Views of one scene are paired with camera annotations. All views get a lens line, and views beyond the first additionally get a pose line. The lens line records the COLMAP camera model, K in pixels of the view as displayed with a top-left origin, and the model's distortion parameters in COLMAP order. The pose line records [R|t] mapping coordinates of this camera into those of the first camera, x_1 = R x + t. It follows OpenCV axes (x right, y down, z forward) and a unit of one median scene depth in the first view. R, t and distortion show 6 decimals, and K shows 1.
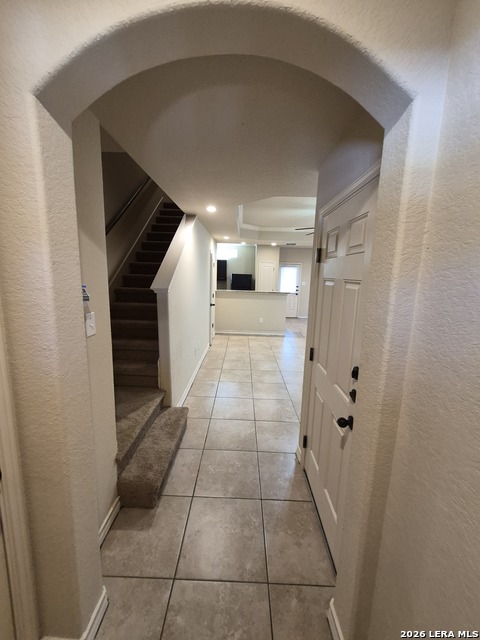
lens RADIAL K [[255.2, 0, 238.5], [0, 255.2, 305.5], [0, 0, 1]] dist [0.008536, -0.000082]
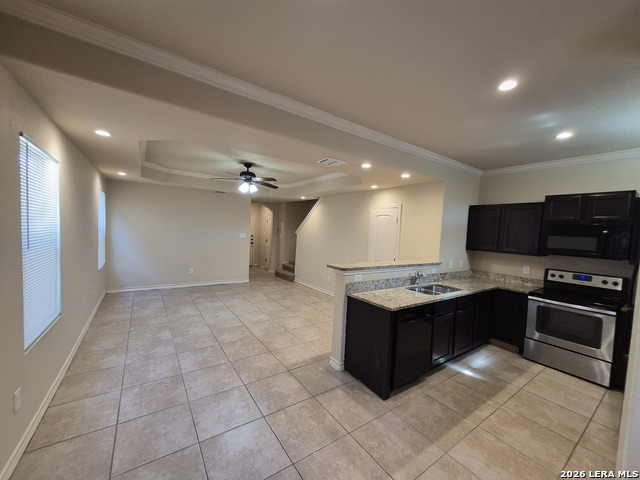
lens RADIAL K [[251.1, 0, 315.4], [0, 251.1, 242.4], [0, 0, 1]] dist [0.006938, -0.000436]
pose [[-0.813277, -0.037534, -0.580665, 0.492525], [-0.141473, 0.980728, 0.134753, -0.151117], [0.564416, 0.191740, -0.802913, 1.379298]]
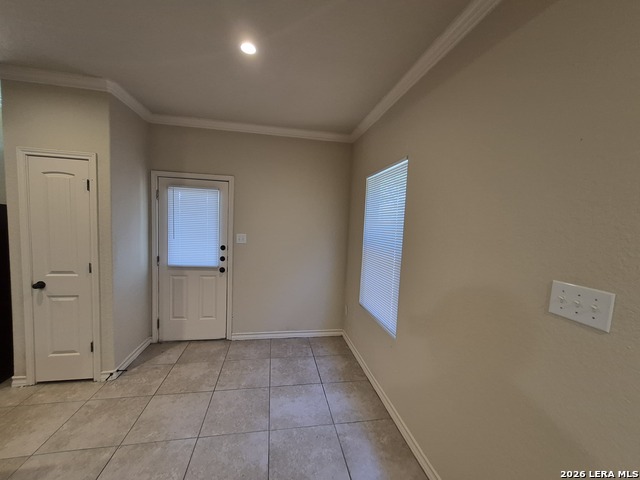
lens RADIAL K [[251.1, 0, 315.4], [0, 251.1, 242.4], [0, 0, 1]] dist [0.006938, -0.000436]
pose [[0.978117, -0.000672, 0.208057, 0.416363], [0.007808, 0.999409, -0.033481, -0.102250], [-0.207911, 0.034373, 0.977544, 0.969692]]
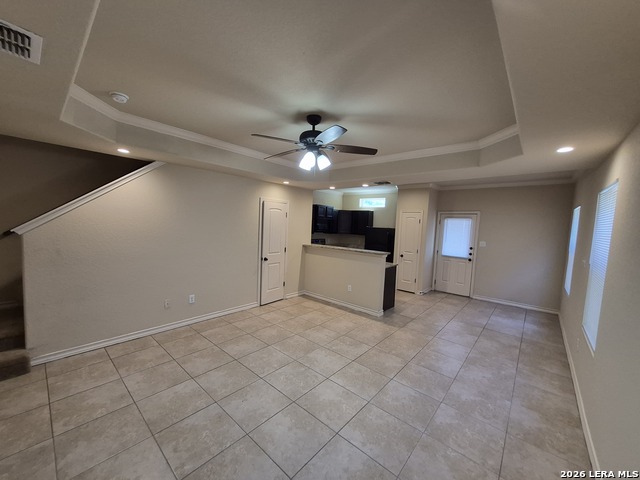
lens RADIAL K [[251.1, 0, 315.4], [0, 251.1, 242.4], [0, 0, 1]] dist [0.006938, -0.000436]
pose [[0.760129, 0.052906, -0.647615, 0.508339], [-0.099419, 0.994414, -0.035455, -0.040529], [0.642122, 0.091335, 0.761142, 0.390775]]
